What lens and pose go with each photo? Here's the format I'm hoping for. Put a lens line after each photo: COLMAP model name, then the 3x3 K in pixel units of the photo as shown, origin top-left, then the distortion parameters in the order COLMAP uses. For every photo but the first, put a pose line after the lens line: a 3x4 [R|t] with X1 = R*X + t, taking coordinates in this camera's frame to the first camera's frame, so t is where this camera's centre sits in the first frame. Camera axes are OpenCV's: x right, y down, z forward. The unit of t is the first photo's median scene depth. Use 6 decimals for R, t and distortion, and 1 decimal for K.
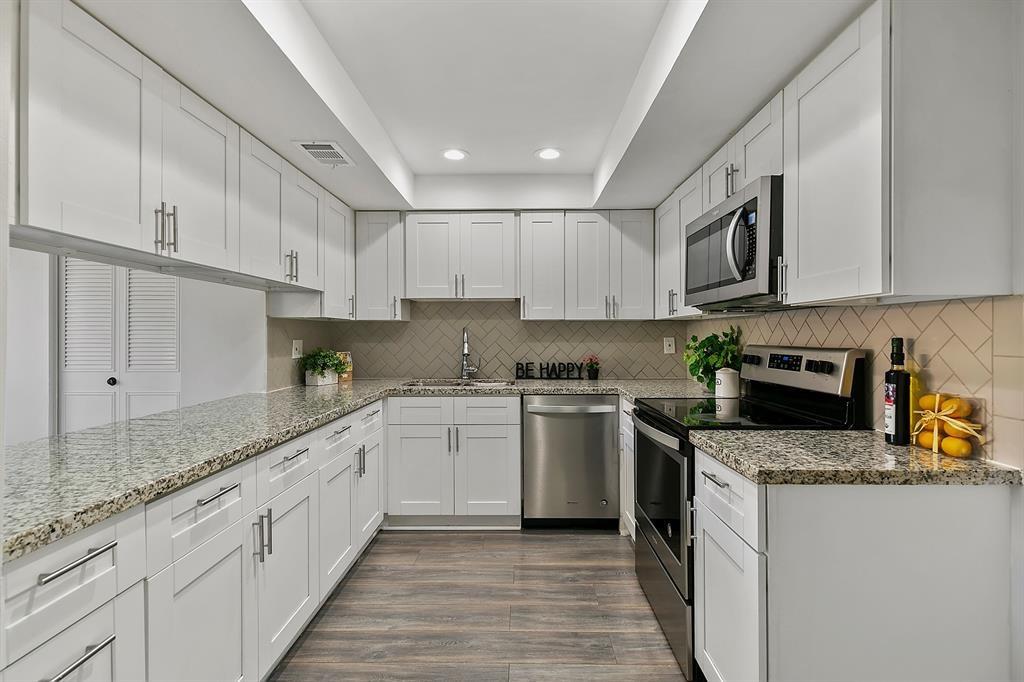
lens RADIAL K [[476.2, 0, 517.4], [0, 476.2, 333.0], [0, 0, 1]] dist [0.015723, 0.000048]
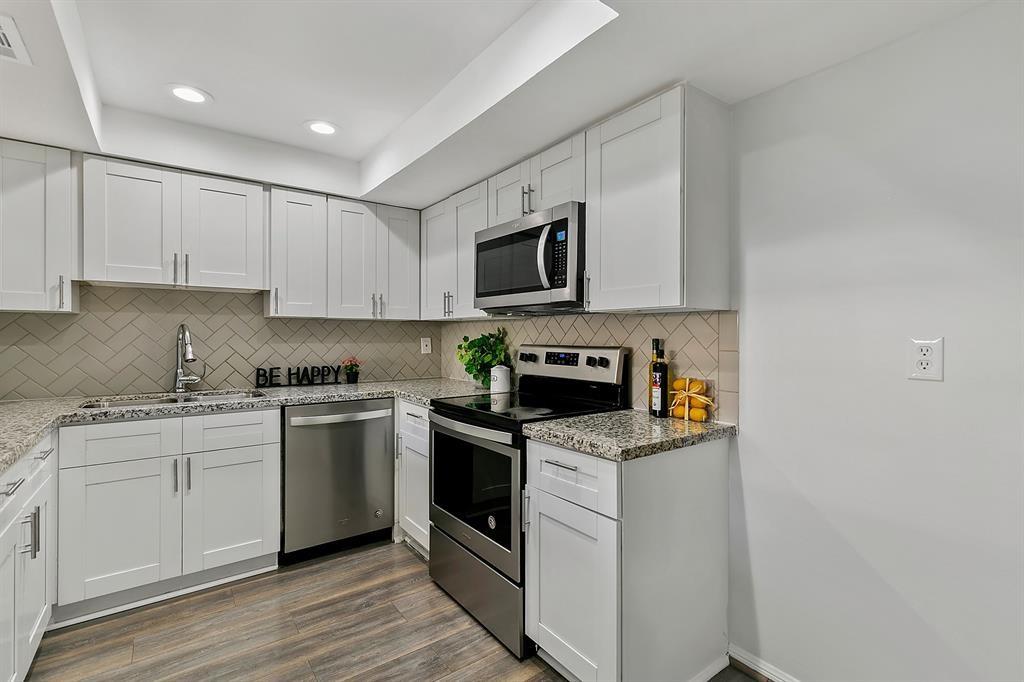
lens RADIAL K [[473.0, 0, 515.6], [0, 473.0, 331.9], [0, 0, 1]] dist [0.011932, -0.000376]
pose [[0.797957, 0.008478, 0.602655, -0.204927], [-0.006949, 0.999964, -0.004867, 0.000409], [-0.602675, -0.000305, 0.797987, 0.109300]]
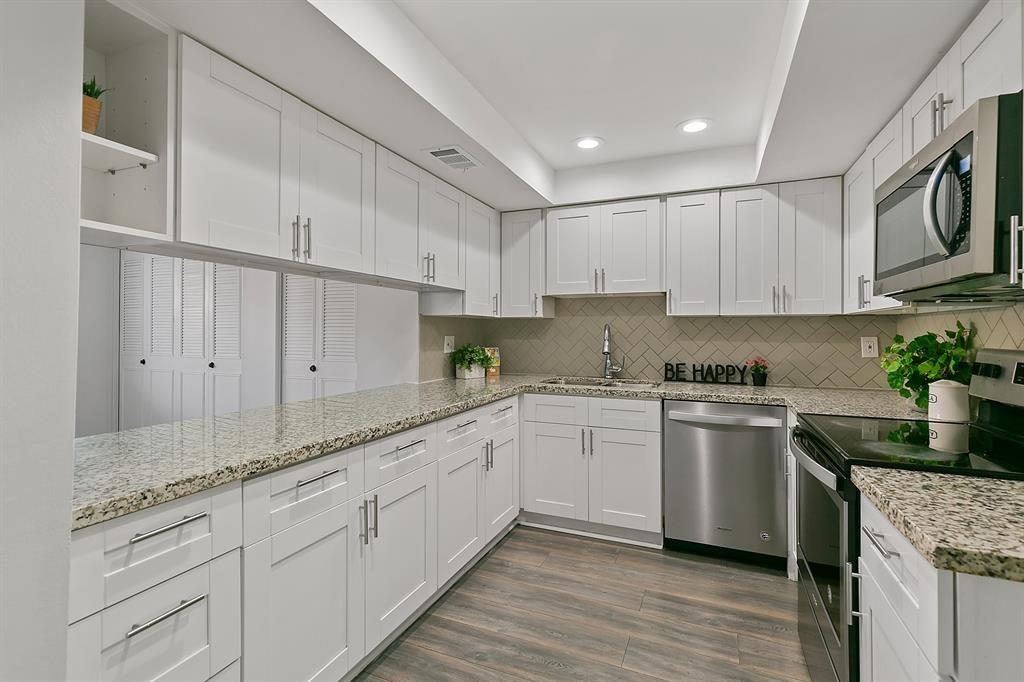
lens RADIAL K [[466.2, 0, 521.5], [0, 466.2, 327.3], [0, 0, 1]] dist [0.011421, -0.000295]
pose [[0.927887, 0.001774, -0.372857, 0.110052], [-0.003798, 0.999982, -0.004695, -0.000915], [0.372842, 0.005773, 0.927877, 0.101040]]
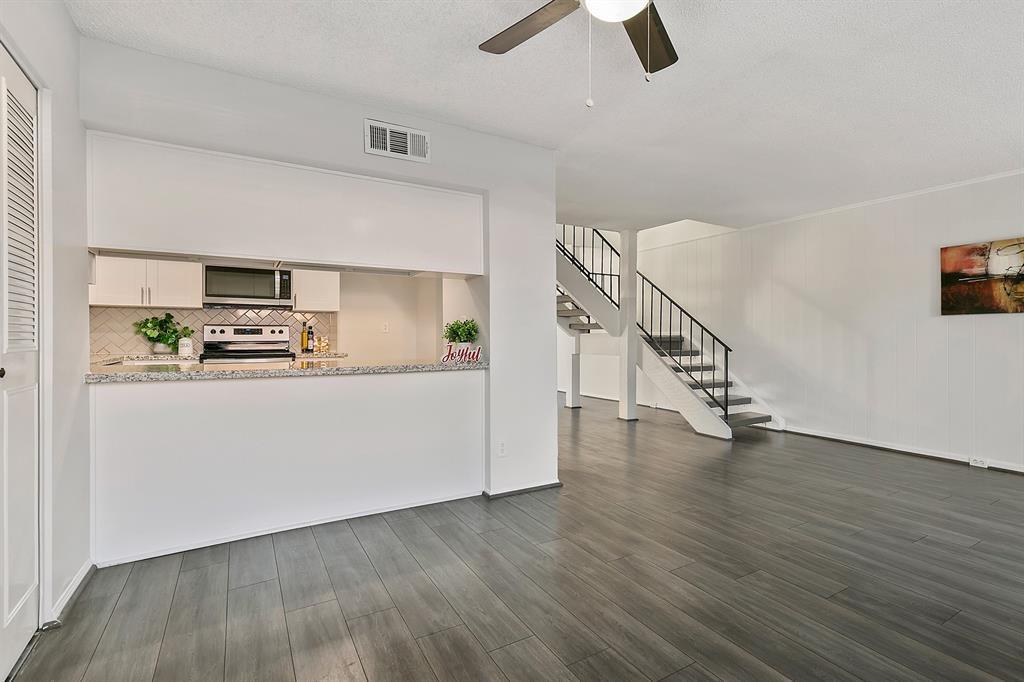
lens RADIAL K [[476.2, 0, 517.4], [0, 476.2, 333.0], [0, 0, 1]] dist [0.015723, 0.000048]
pose [[-0.534224, 0.003359, 0.845336, -1.810586], [-0.002954, 0.999979, -0.005840, 0.065678], [-0.845337, -0.005617, -0.534203, 0.959560]]
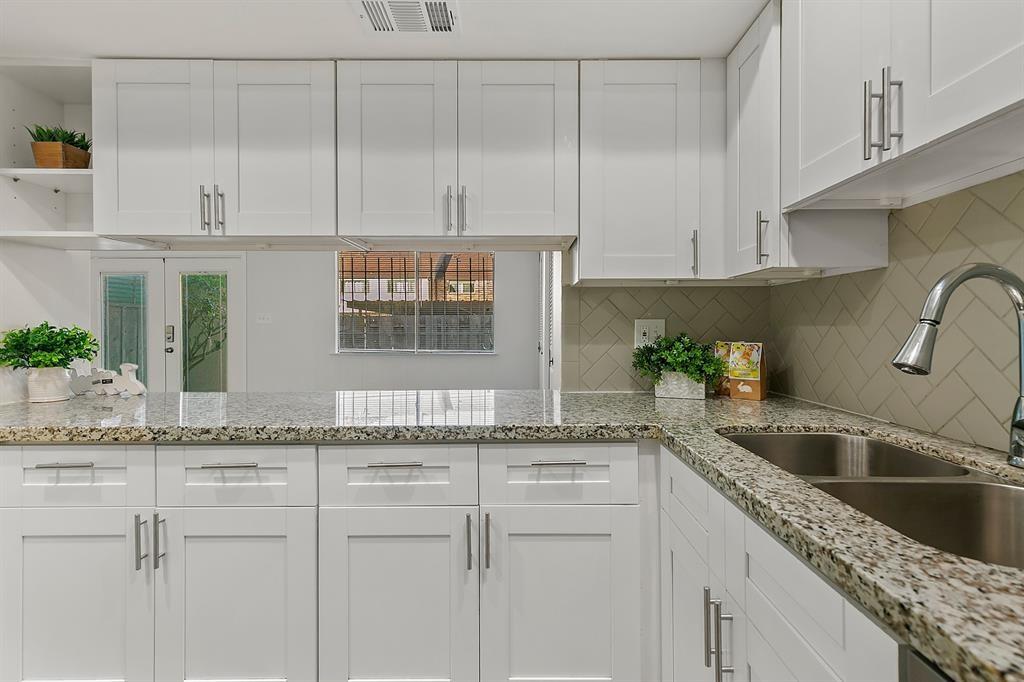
lens RADIAL K [[451.0, 0, 535.6], [0, 451.0, 330.4], [0, 0, 1]] dist [0.001904, -0.000010]
pose [[0.017386, 0.007013, -0.999824, 0.179008], [0.006302, 0.999955, 0.007123, 0.030194], [0.999829, -0.006425, 0.017341, 1.070565]]
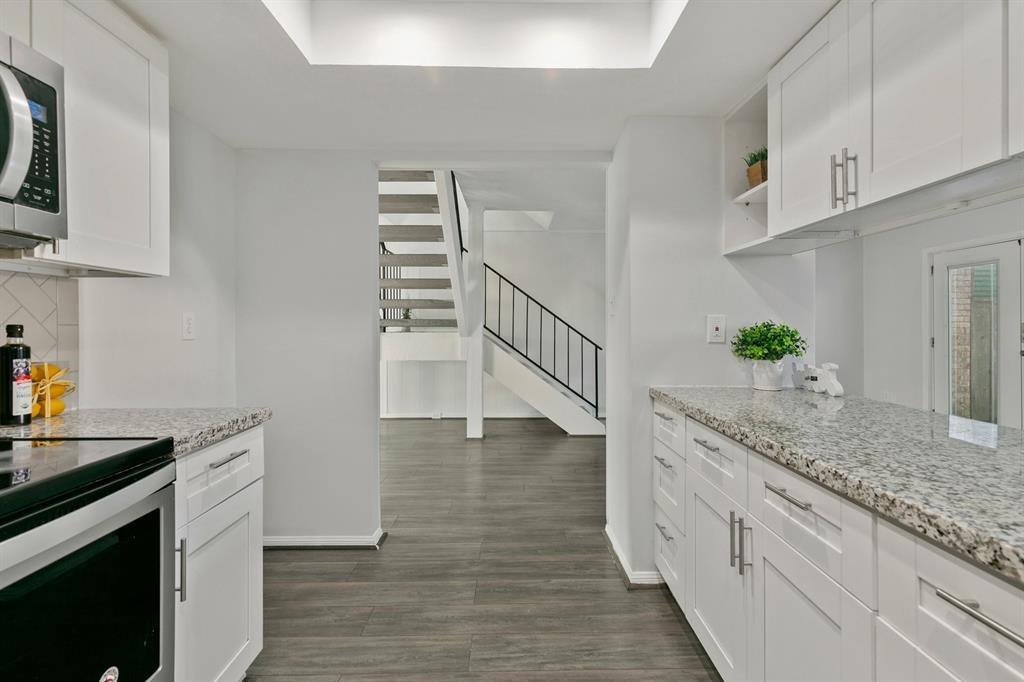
lens RADIAL K [[473.0, 0, 515.6], [0, 473.0, 331.9], [0, 0, 1]] dist [0.011932, -0.000376]
pose [[-0.999731, 0.002253, -0.023090, -0.078099], [0.002074, 0.999968, 0.007769, 0.029897], [0.023107, 0.007719, -0.999703, 1.163869]]
